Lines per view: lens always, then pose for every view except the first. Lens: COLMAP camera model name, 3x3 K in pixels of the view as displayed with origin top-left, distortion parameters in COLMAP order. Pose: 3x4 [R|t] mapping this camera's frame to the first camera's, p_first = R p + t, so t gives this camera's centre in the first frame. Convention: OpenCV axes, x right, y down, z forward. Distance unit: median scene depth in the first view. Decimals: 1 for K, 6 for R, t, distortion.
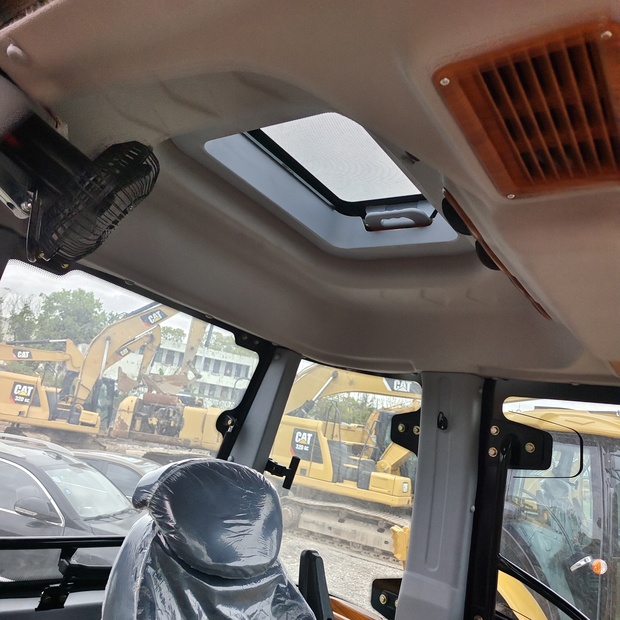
lens RADIAL K [[555.1, 0, 316.4], [0, 555.1, 308.9], [0, 0, 1]] dist [0.022845, -0.008932]
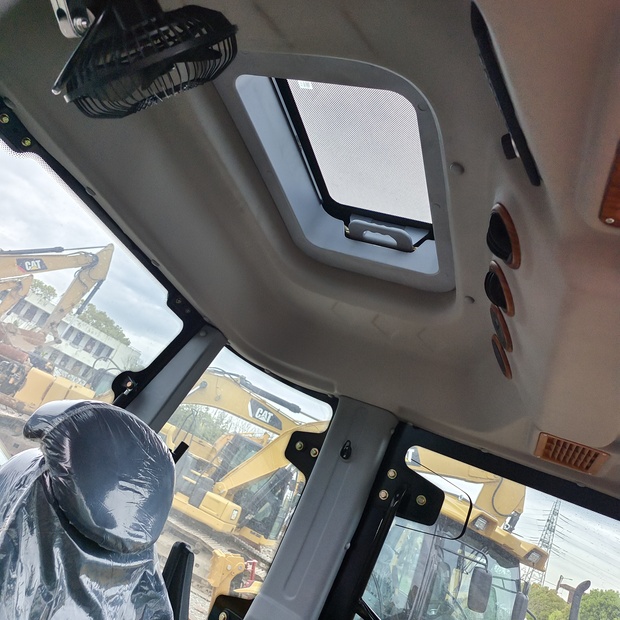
lens RADIAL K [[555.1, 0, 314.7], [0, 555.1, 310.2], [0, 0, 1]] dist [0.022845, -0.008932]
pose [[0.924587, 0.331244, 0.188193, -0.089132], [-0.322331, 0.943486, -0.077050, 0.064243], [-0.203080, 0.010579, 0.979105, 0.058617]]
